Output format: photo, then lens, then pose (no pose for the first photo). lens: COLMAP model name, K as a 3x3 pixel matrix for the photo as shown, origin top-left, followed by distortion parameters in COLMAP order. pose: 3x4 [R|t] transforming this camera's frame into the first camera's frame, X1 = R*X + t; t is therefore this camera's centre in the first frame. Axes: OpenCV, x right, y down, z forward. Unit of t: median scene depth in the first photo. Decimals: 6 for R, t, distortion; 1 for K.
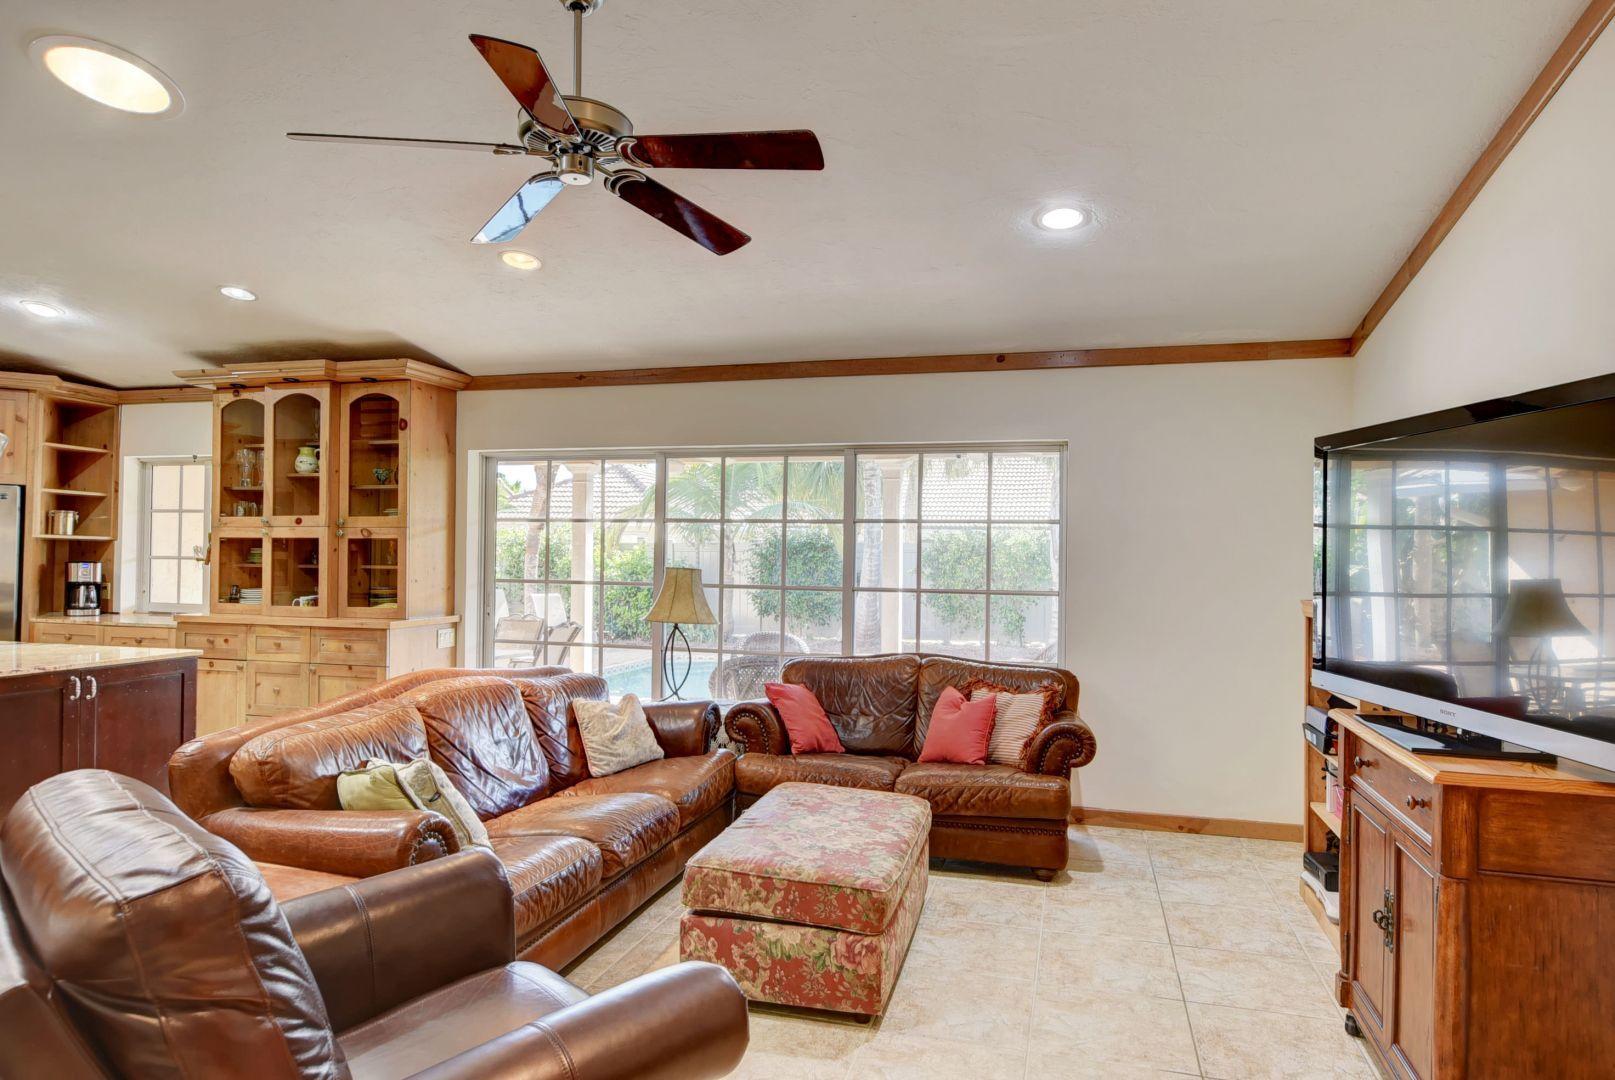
lens RADIAL K [[952.5, 0, 812.9], [0, 952.5, 545.2], [0, 0, 1]] dist [-0.009596, -0.002043]
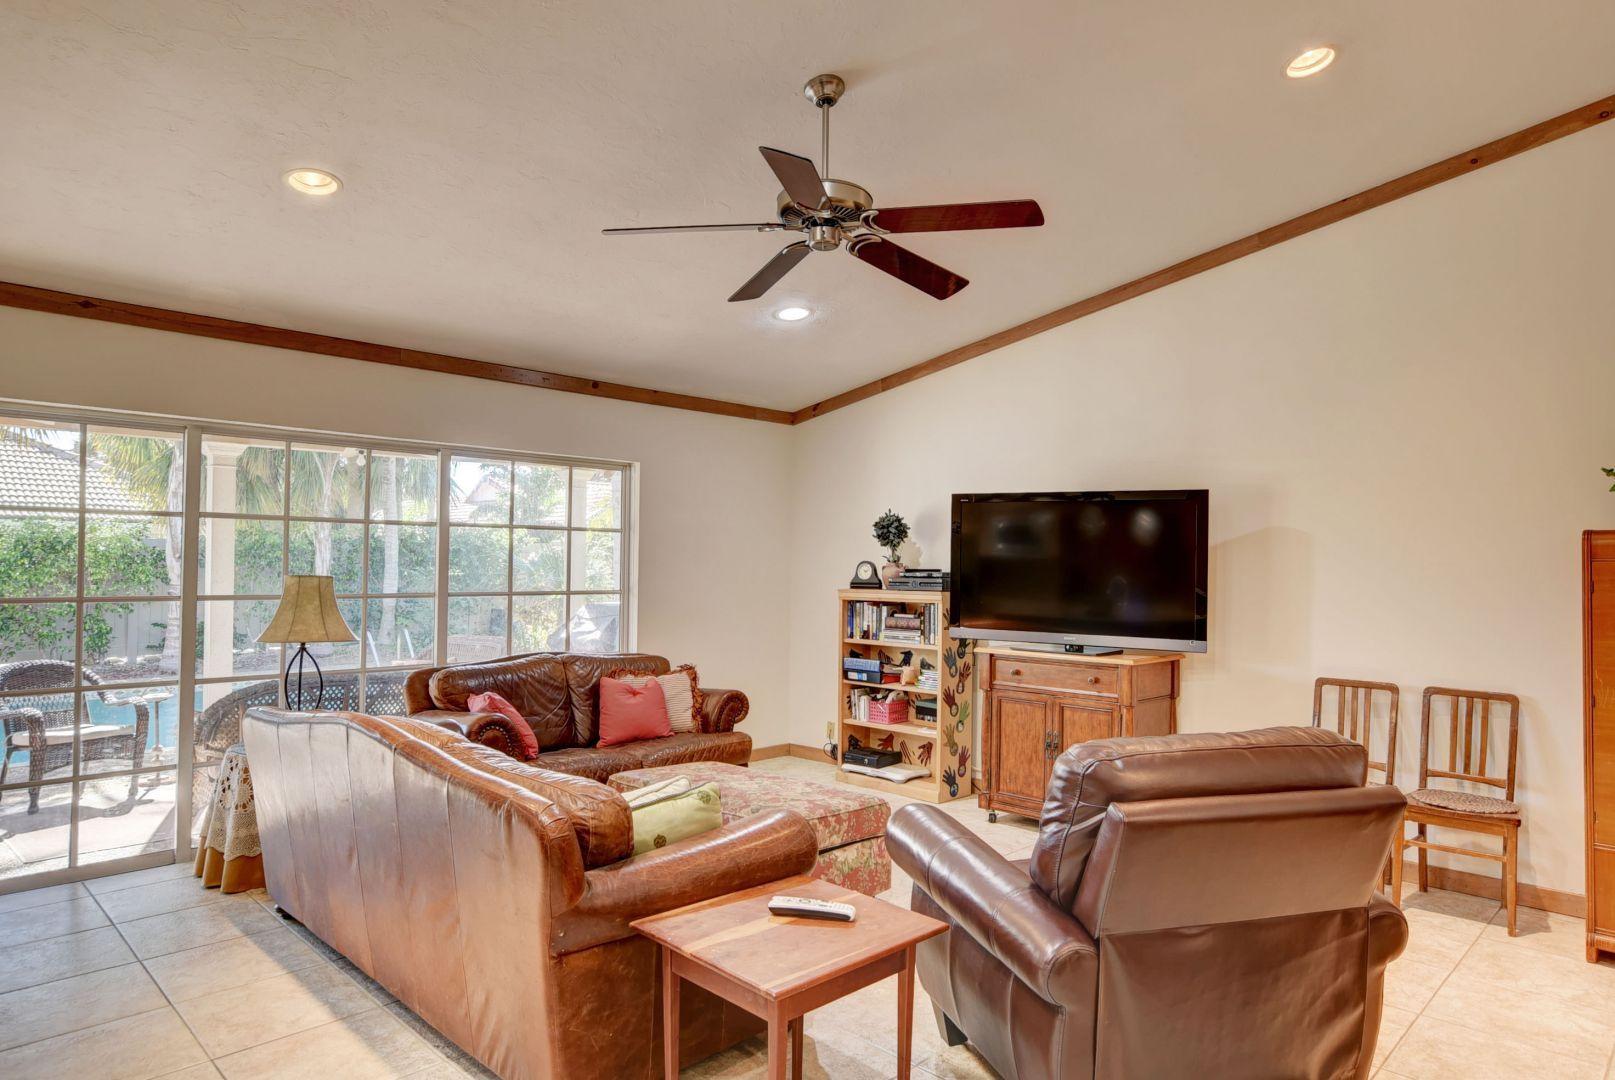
lens RADIAL K [[962.6, 0, 801.7], [0, 962.6, 546.7], [0, 0, 1]] dist [-0.003389, -0.000366]
pose [[0.495801, 0.005104, 0.868421, -0.828519], [-0.012771, 0.999917, 0.001415, -0.011599], [-0.868342, -0.011792, 0.495825, 0.270712]]
